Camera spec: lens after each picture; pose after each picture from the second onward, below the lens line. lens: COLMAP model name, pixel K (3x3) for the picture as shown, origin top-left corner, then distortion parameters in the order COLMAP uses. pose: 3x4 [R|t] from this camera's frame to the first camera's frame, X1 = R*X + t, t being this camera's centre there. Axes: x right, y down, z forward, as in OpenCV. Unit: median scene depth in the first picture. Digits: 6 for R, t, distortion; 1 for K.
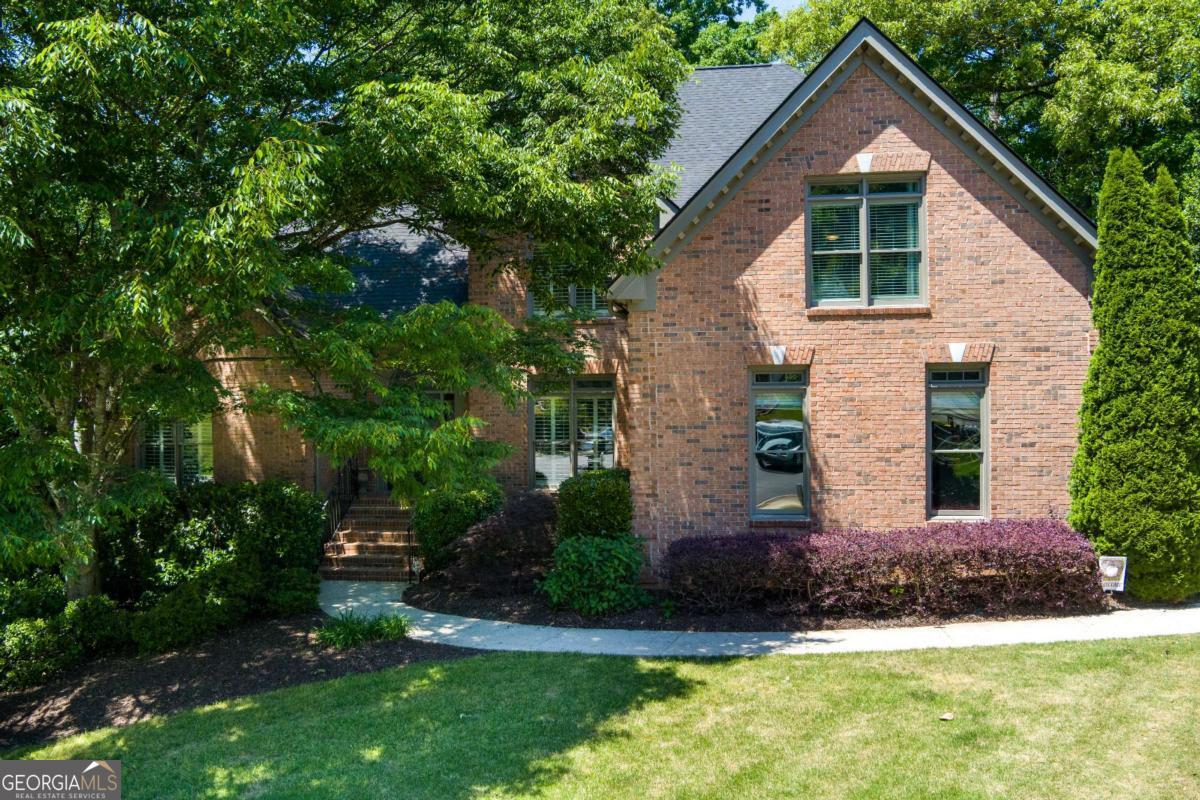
lens RADIAL K [[970.8, 0, 600.0], [0, 970.8, 400.0], [0, 0, 1]] dist [-0.066772, 0.001467]
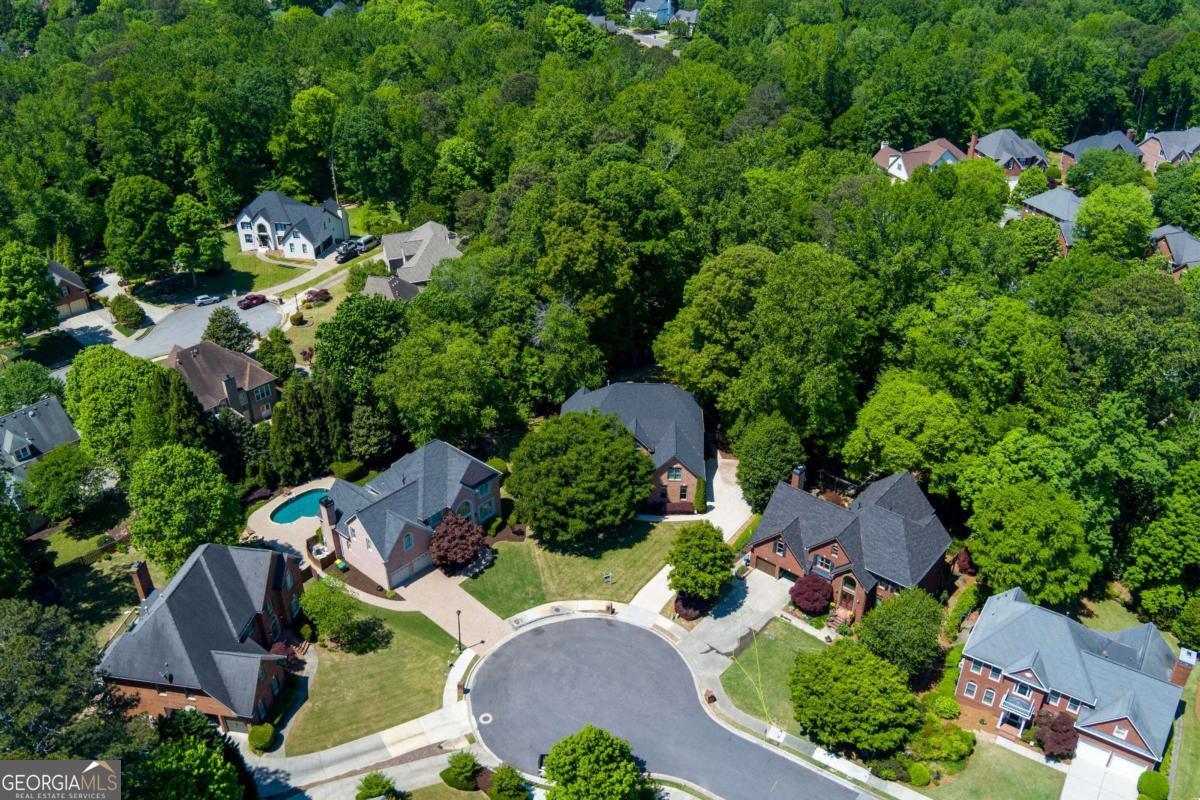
lens RADIAL K [[970.8, 0, 600.0], [0, 970.8, 400.0], [0, 0, 1]] dist [-0.066772, 0.001467]
pose [[0.993469, -0.057791, 0.098382, -1.263603], [-0.001749, 0.854429, 0.519566, -5.500207], [-0.114086, -0.516344, 0.848748, -6.248100]]
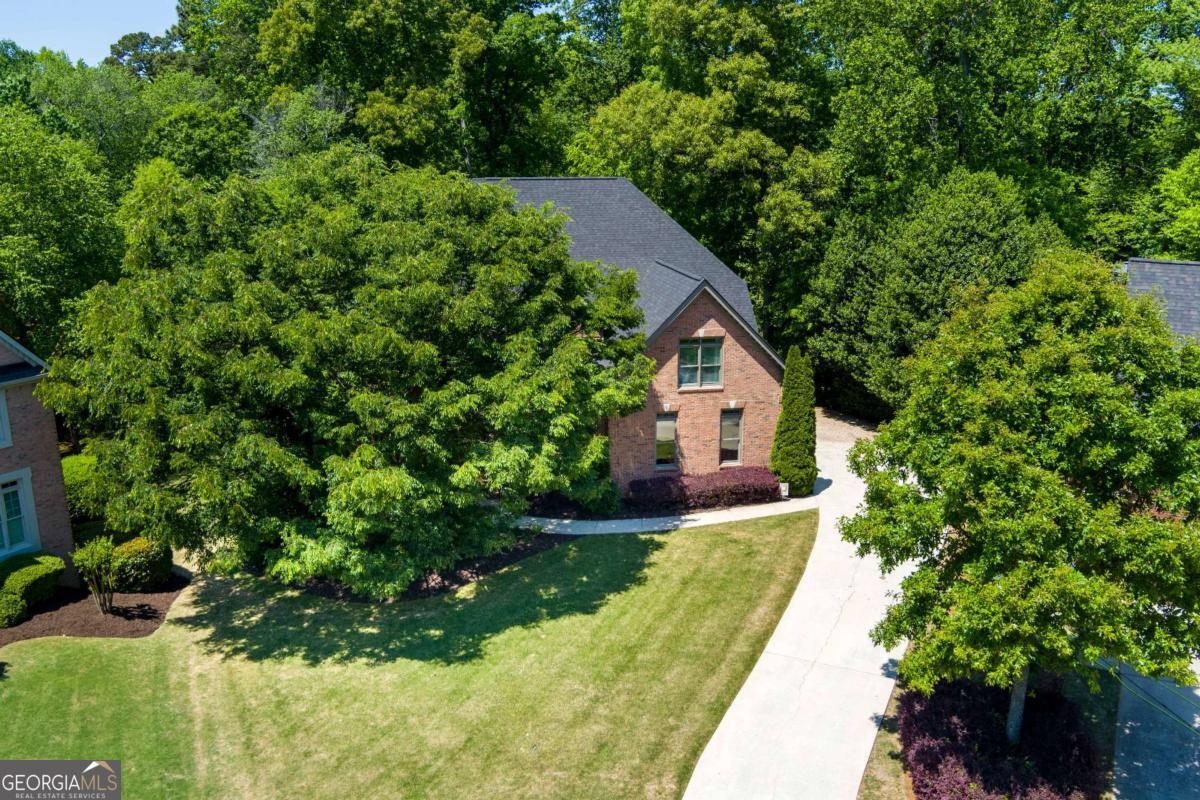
lens RADIAL K [[970.8, 0, 600.0], [0, 970.8, 400.0], [0, 0, 1]] dist [-0.066772, 0.001467]
pose [[0.946714, -0.076603, 0.312833, -0.827654], [-0.003069, 0.969114, 0.246593, -0.737888], [-0.322061, -0.234413, 0.917239, -1.358858]]
